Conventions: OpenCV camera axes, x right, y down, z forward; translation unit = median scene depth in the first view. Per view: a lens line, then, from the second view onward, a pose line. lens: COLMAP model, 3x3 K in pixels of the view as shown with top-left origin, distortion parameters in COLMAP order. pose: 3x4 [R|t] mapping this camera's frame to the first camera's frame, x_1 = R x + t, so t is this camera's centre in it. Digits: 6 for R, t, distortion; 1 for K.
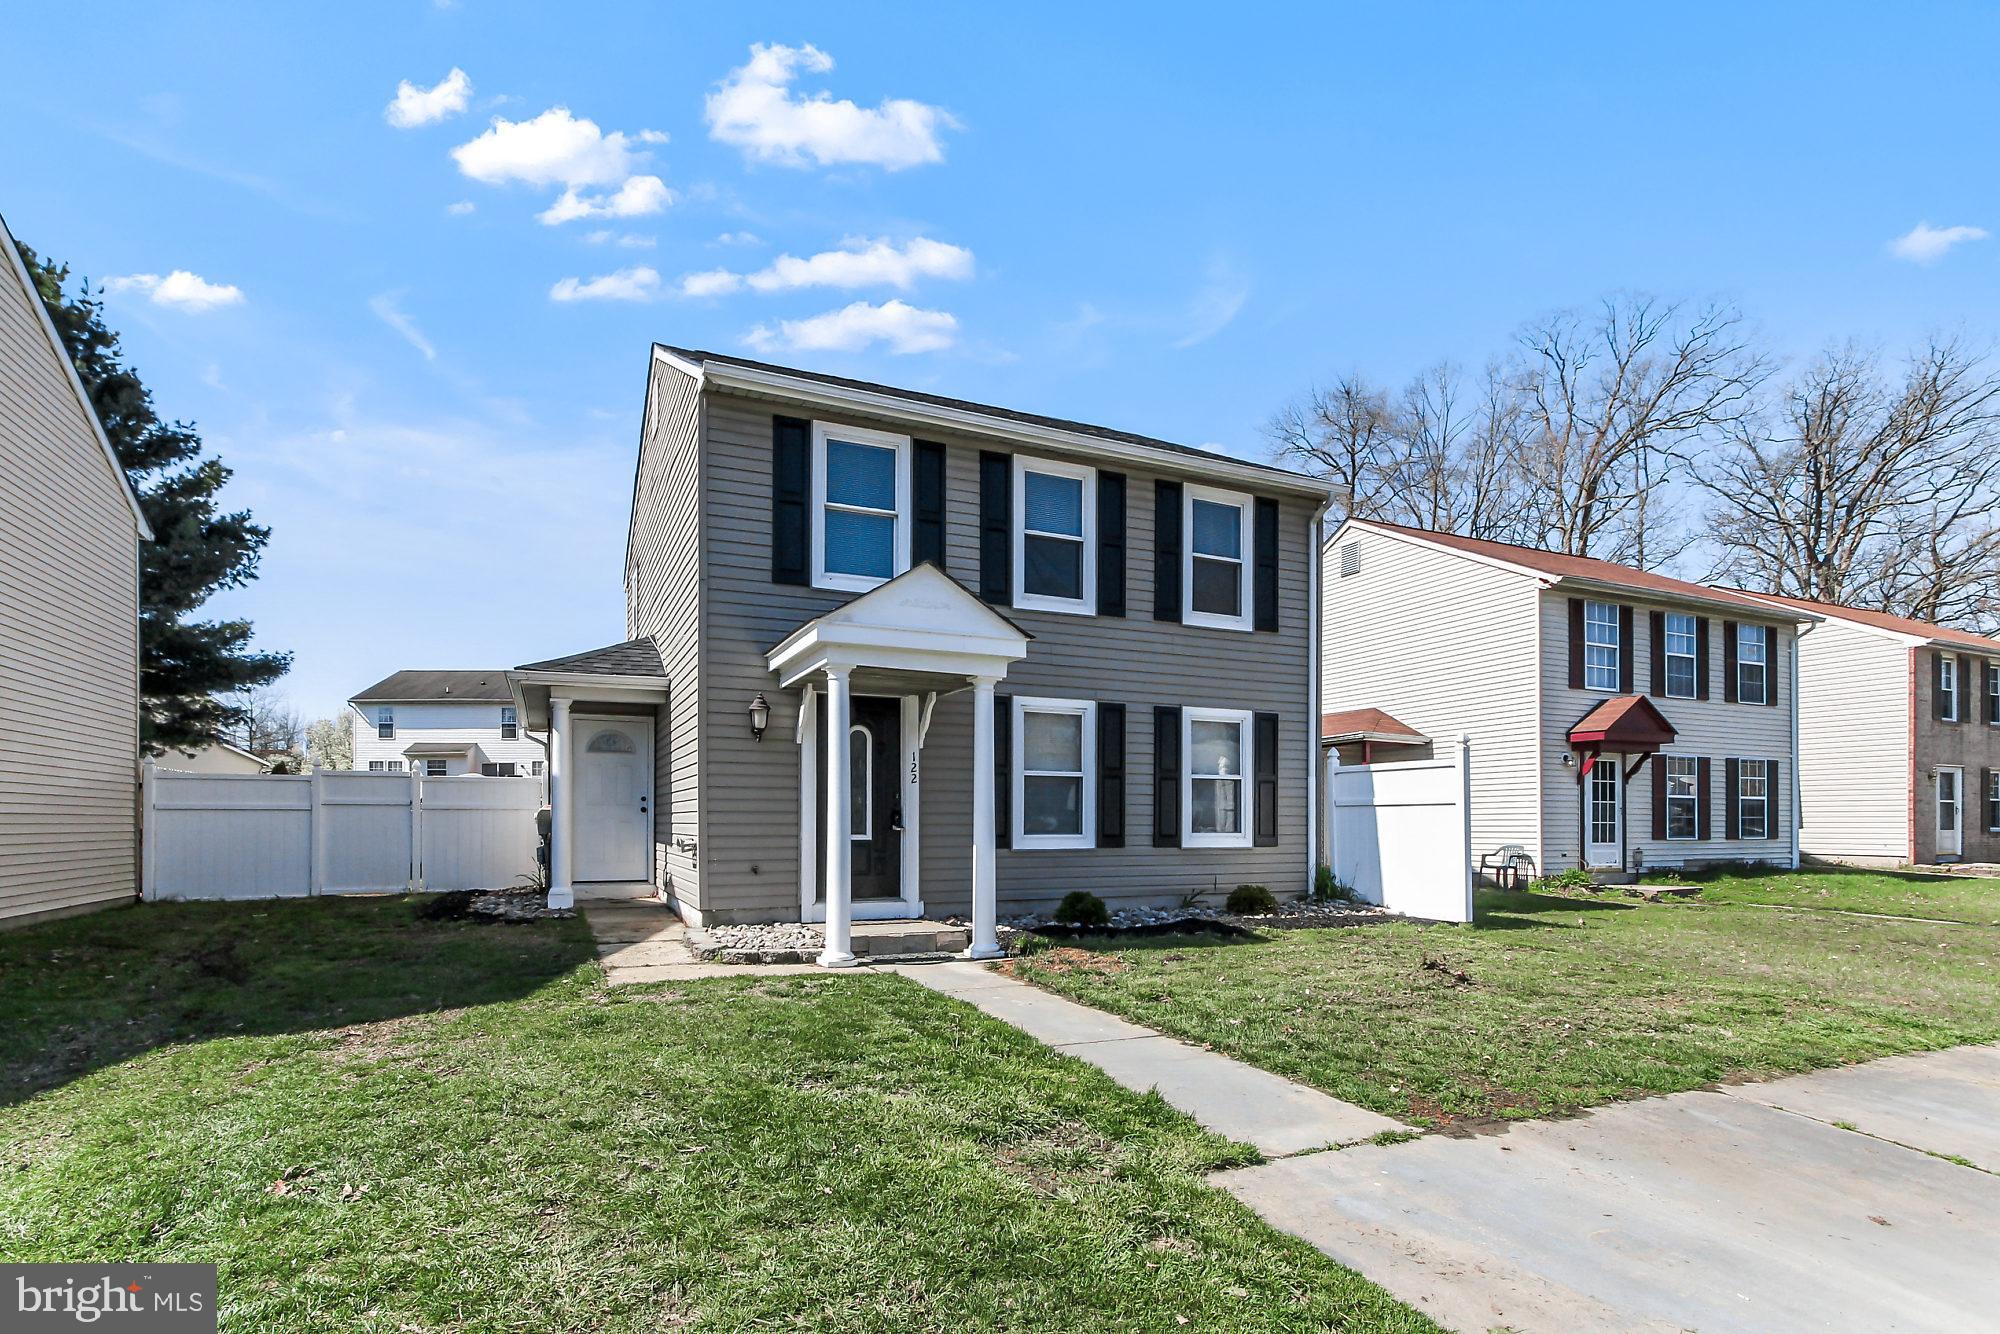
lens RADIAL K [[921.8, 0, 991.4], [0, 921.8, 648.7], [0, 0, 1]] dist [0.005998, 0.000231]
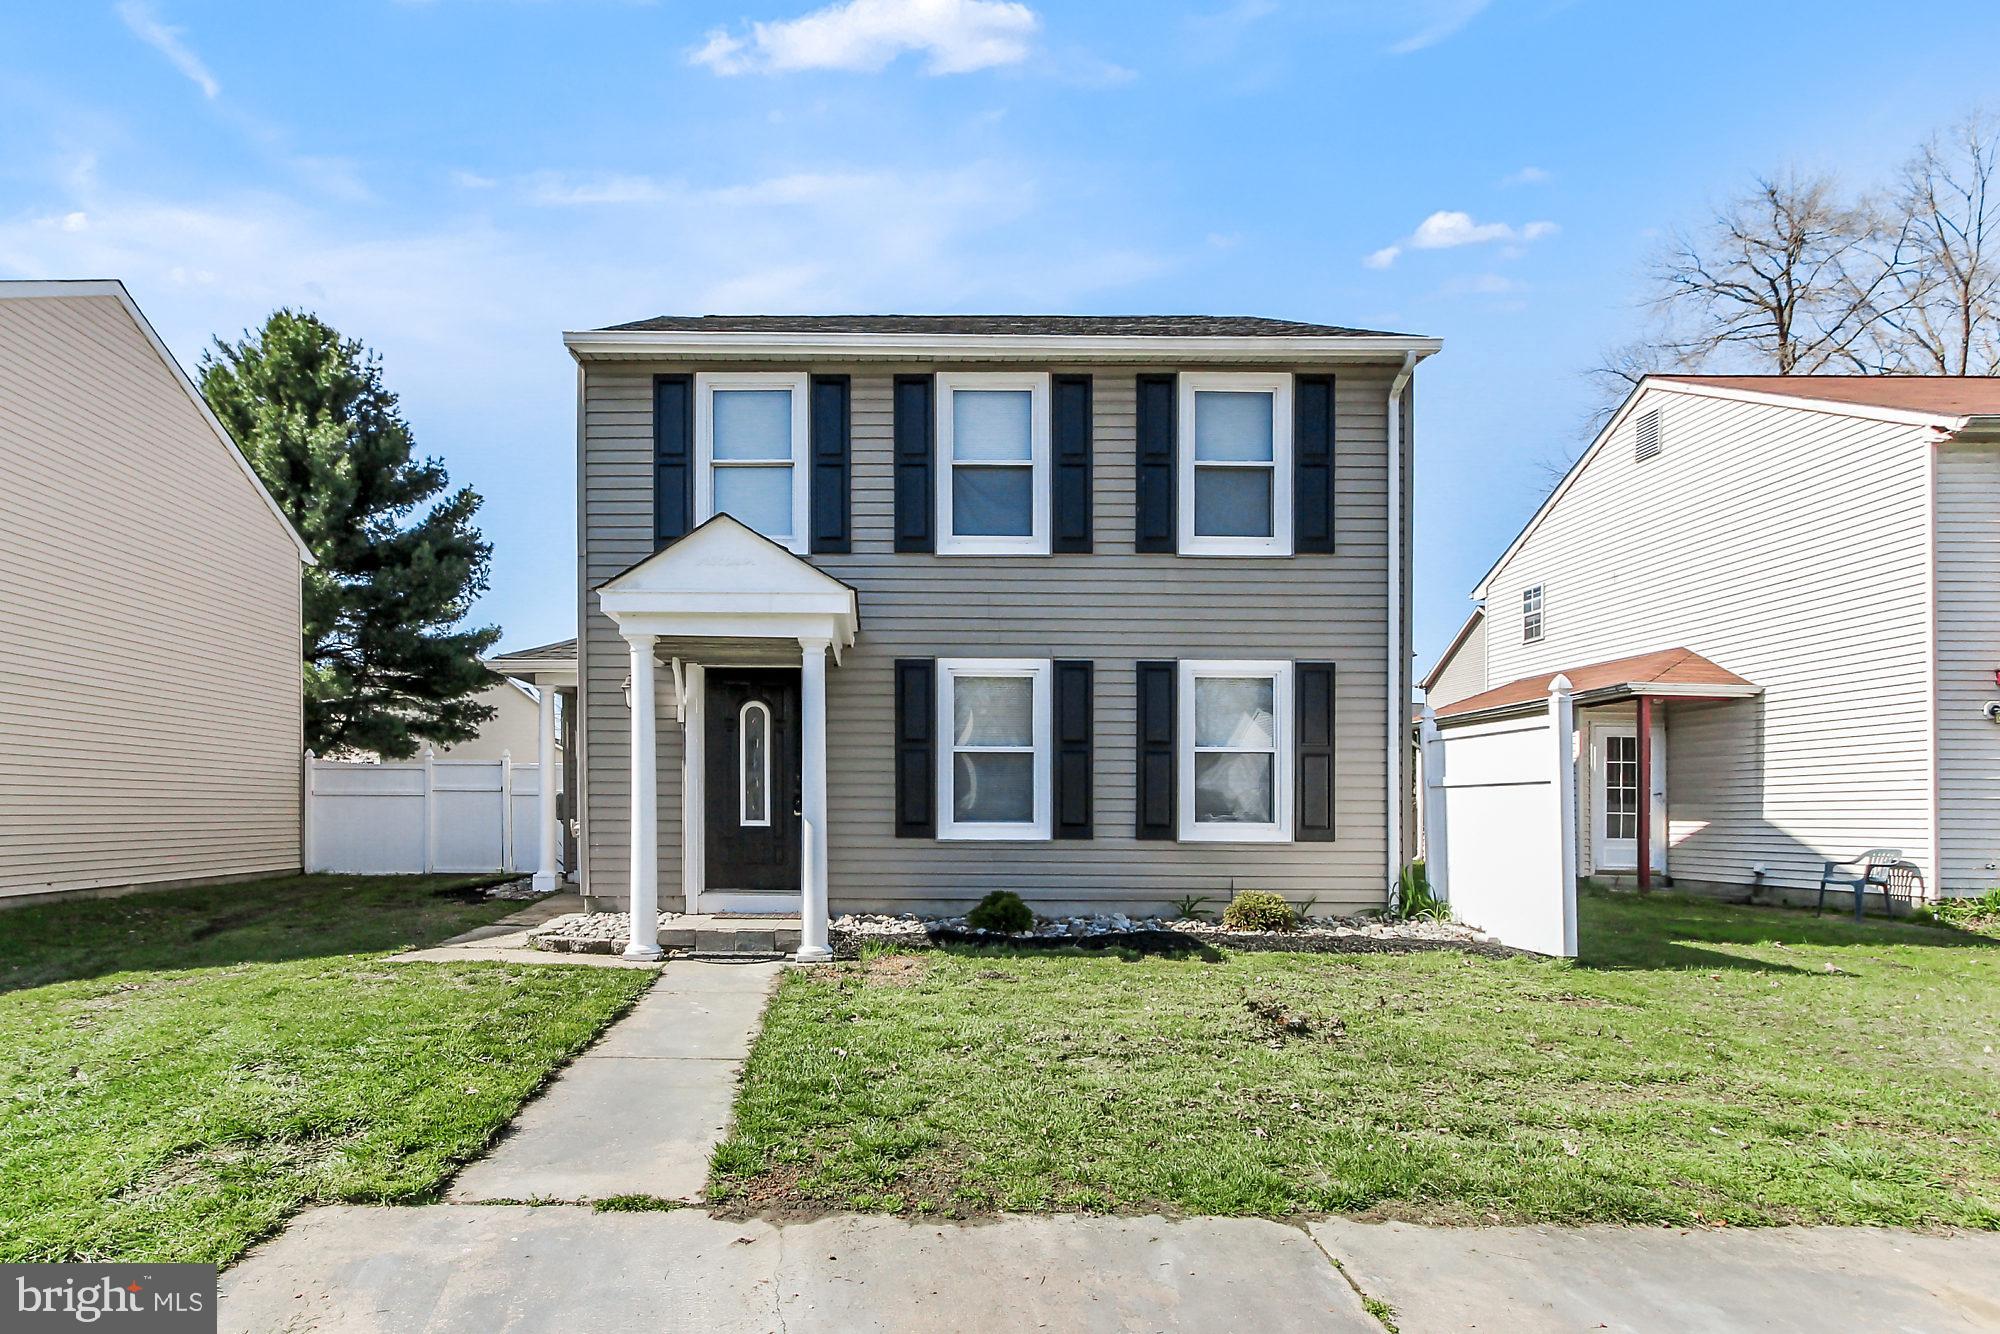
lens RADIAL K [[1051.6, 0, 999.9], [0, 1051.6, 625.5], [0, 0, 1]] dist [0.002874, 0.000489]
pose [[0.914961, -0.067055, -0.397932, 0.432329], [0.069953, 0.997524, -0.007249, 0.030040], [0.397433, -0.021204, 0.917386, 0.129253]]
